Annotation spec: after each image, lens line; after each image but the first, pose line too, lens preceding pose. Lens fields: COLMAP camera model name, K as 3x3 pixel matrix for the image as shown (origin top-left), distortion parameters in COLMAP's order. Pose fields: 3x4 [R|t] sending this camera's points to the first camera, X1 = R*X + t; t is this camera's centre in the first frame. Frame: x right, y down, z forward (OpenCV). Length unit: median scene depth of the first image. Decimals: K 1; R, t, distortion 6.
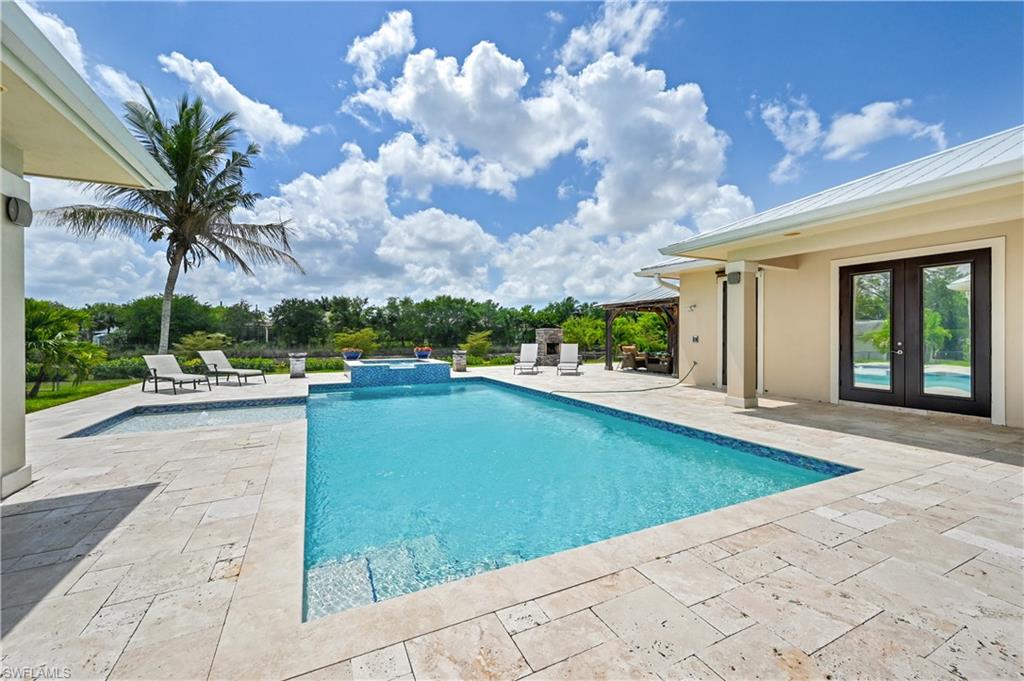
lens RADIAL K [[411.3, 0, 516.2], [0, 411.3, 336.5], [0, 0, 1]] dist [-0.000054, 0.001335]
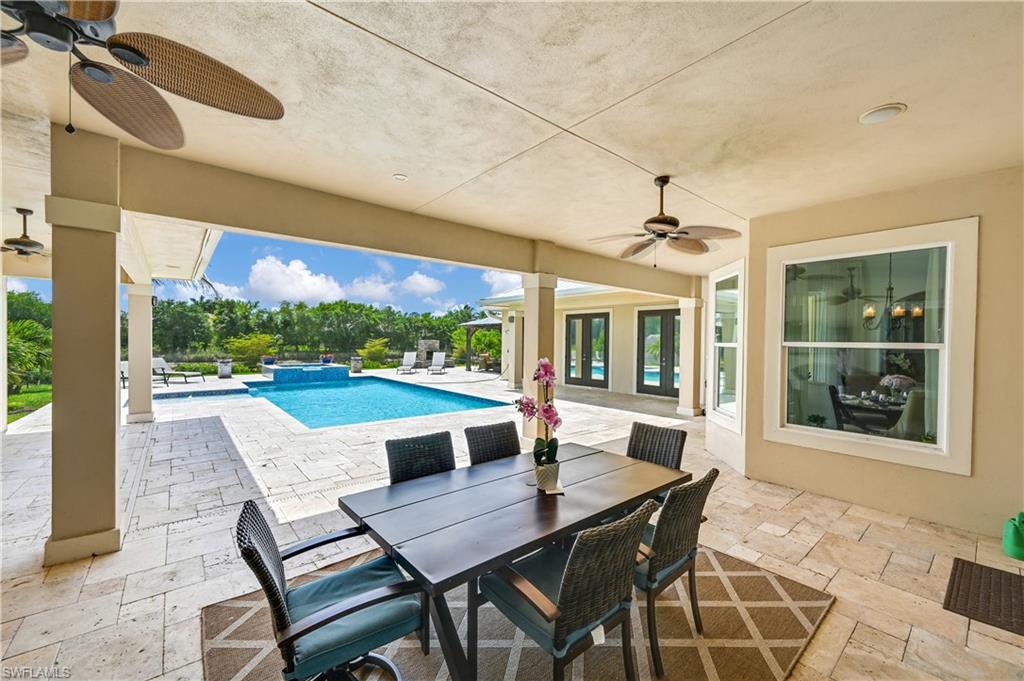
lens RADIAL K [[411.3, 0, 513.3], [0, 411.3, 347.5], [0, 0, 1]] dist [-0.000054, 0.001335]
pose [[0.975223, 0.005618, 0.221153, 0.062634], [-0.009098, 0.999850, 0.014722, -0.021121], [-0.221037, -0.016370, 0.975128, -0.403967]]
